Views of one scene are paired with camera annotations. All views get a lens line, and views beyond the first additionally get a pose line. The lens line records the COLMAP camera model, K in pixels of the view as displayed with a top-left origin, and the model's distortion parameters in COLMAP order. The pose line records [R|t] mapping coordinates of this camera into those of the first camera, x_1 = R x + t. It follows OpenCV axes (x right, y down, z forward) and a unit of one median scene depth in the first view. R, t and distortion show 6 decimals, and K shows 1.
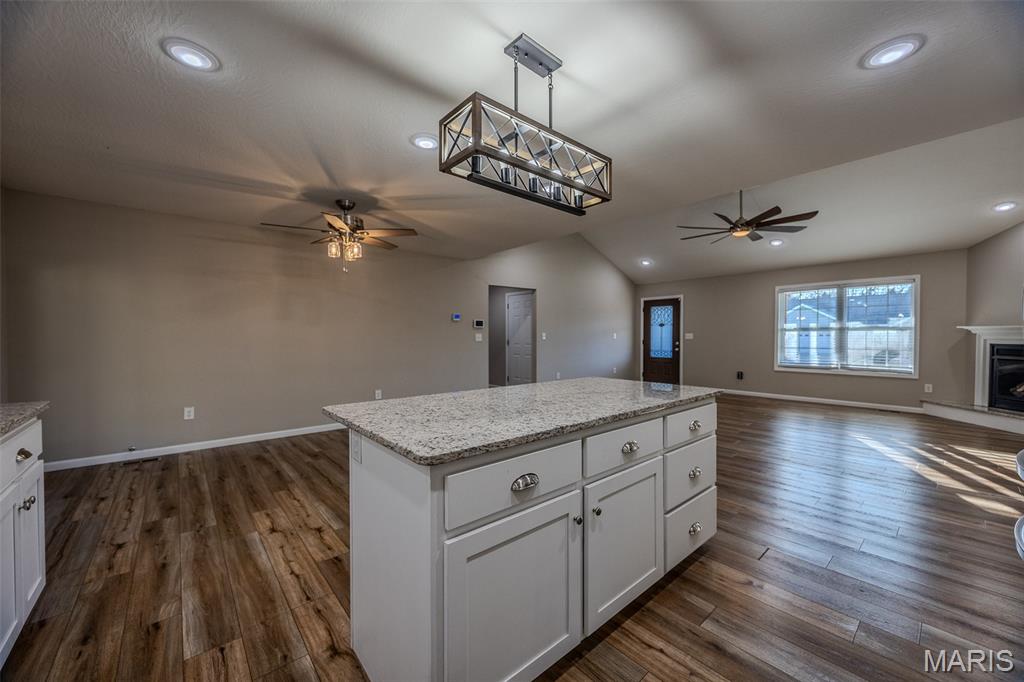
lens RADIAL K [[383.3, 0, 509.7], [0, 383.3, 340.8], [0, 0, 1]] dist [-0.010080, 0.000114]
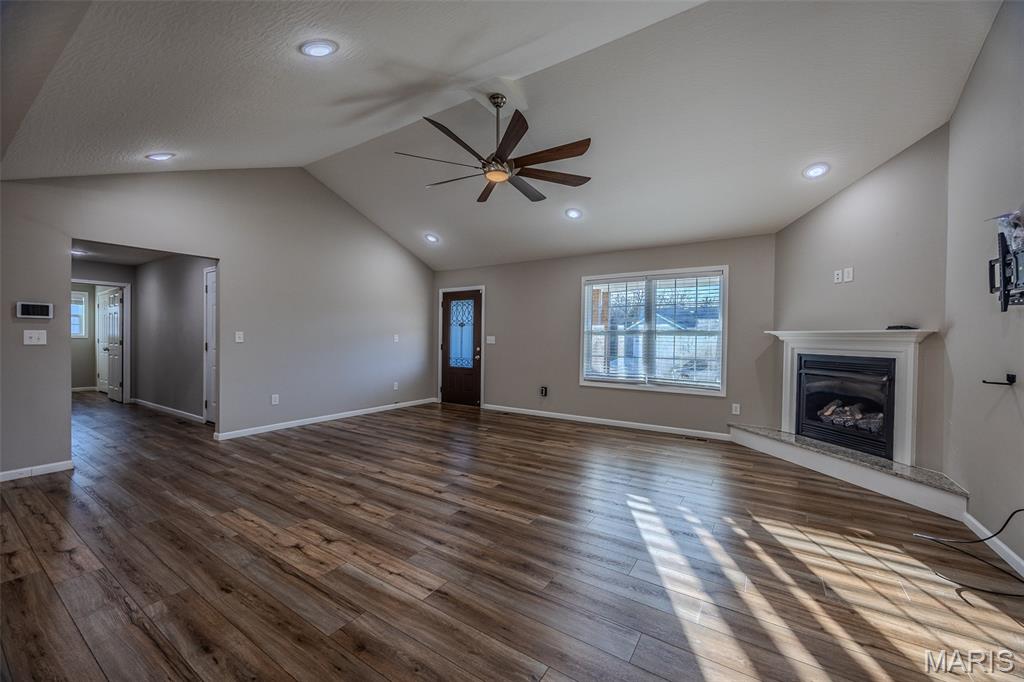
lens RADIAL K [[391.6, 0, 515.5], [0, 391.6, 342.3], [0, 0, 1]] dist [-0.001934, -0.000245]
pose [[0.955753, 0.009728, 0.294010, 0.371724], [-0.008649, 0.999950, -0.004969, -0.005008], [-0.294044, 0.002206, 0.955789, 0.310025]]
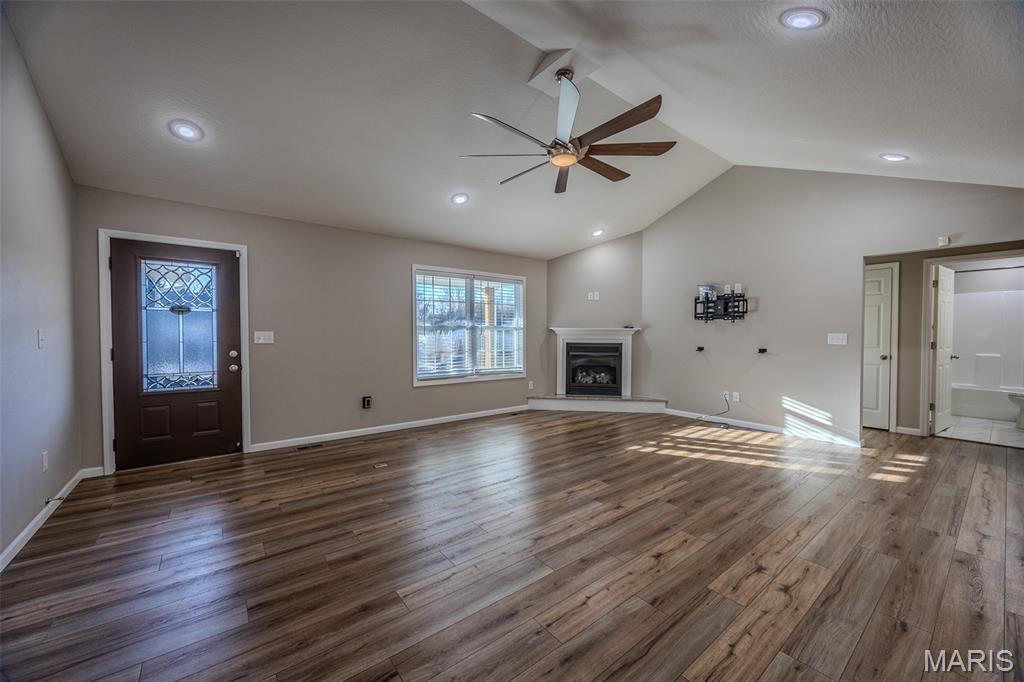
lens RADIAL K [[391.6, 0, 515.5], [0, 391.6, 342.3], [0, 0, 1]] dist [-0.001934, -0.000245]
pose [[0.036617, -0.019852, 0.999132, 0.002858], [0.012871, 0.999729, 0.019393, -0.014852], [-0.999246, 0.012150, 0.036863, 0.877153]]
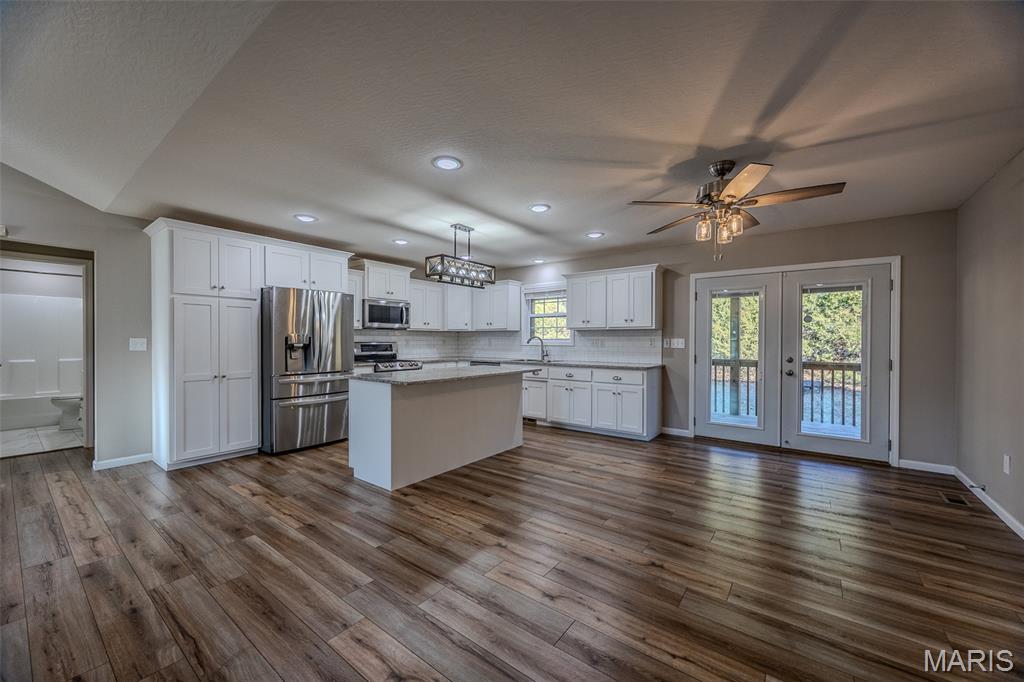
lens RADIAL K [[397.5, 0, 512.0], [0, 397.5, 341.0], [0, 0, 1]] dist [0.000723, 0.006707]
pose [[-0.978158, -0.001663, -0.207855, 0.072196], [-0.004625, 0.999895, 0.013768, -0.014393], [0.207810, 0.014429, -0.978063, 0.903039]]
